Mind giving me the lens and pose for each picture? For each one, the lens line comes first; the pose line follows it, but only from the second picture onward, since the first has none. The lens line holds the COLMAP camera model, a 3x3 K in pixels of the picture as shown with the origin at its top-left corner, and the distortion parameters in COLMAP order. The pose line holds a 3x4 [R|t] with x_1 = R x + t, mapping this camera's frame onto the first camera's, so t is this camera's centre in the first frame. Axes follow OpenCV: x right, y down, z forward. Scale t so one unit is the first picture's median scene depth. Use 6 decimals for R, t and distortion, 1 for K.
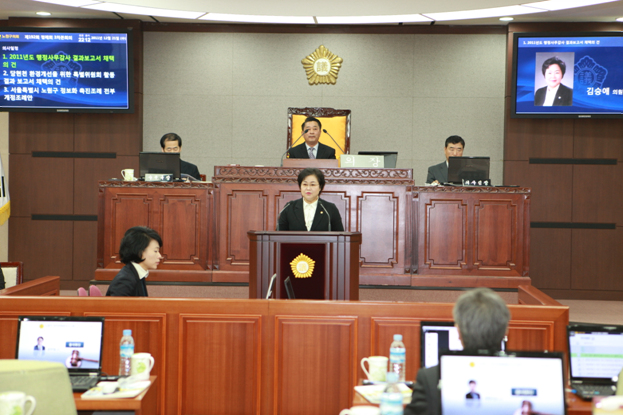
lens RADIAL K [[1235.9, 0, 311.5], [0, 1235.9, 207.5], [0, 0, 1]] dist [0.201482, 0.016013]
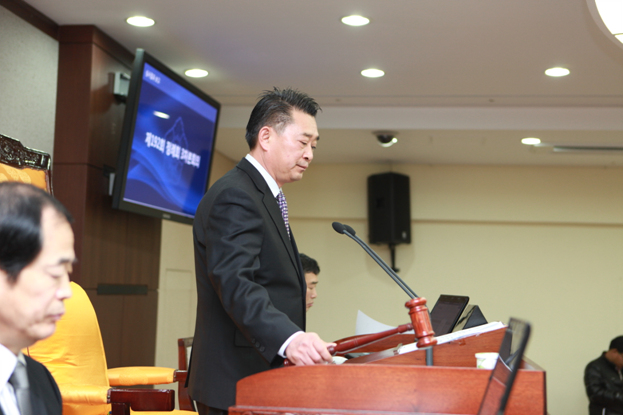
lens RADIAL K [[961.8, 0, 311.5], [0, 961.8, 207.5], [0, 0, 1]] dist [0.144557, 0.007827]
pose [[0.118022, 0.077153, 0.990009, -0.229270], [-0.007891, 0.997018, -0.076759, -0.041652], [-0.992980, 0.001247, 0.118279, 0.868151]]
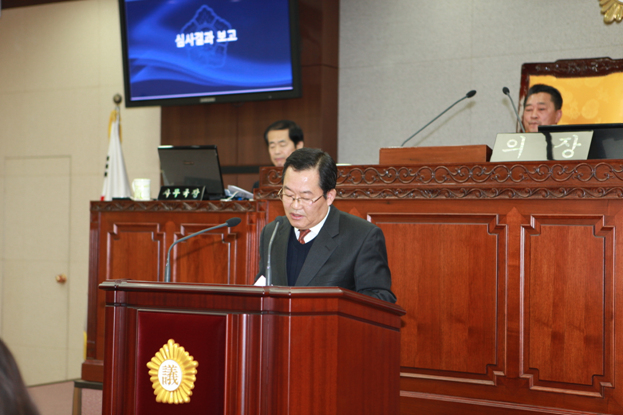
lens RADIAL K [[1136.5, 0, 311.5], [0, 1136.5, 207.5], [0, 0, 1]] dist [0.138105, -0.014252]
pose [[0.852345, -0.011653, -0.522849, 0.157411], [-0.008165, 0.999333, -0.035584, -0.000503], [0.522916, 0.034599, 0.851682, 0.525862]]
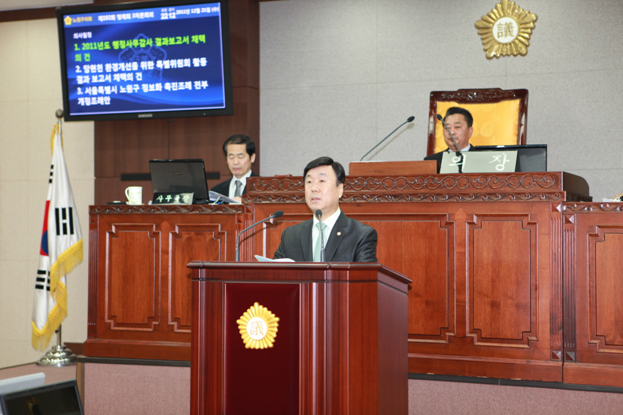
lens RADIAL K [[1197.6, 0, 311.5], [0, 1197.6, 207.5], [0, 0, 1]] dist [0.211984, -0.012039]
pose [[0.929722, -0.018911, -0.367776, 0.150352], [0.003686, 0.999108, -0.042055, 0.006388], [0.368244, 0.037744, 0.928963, 0.384279]]
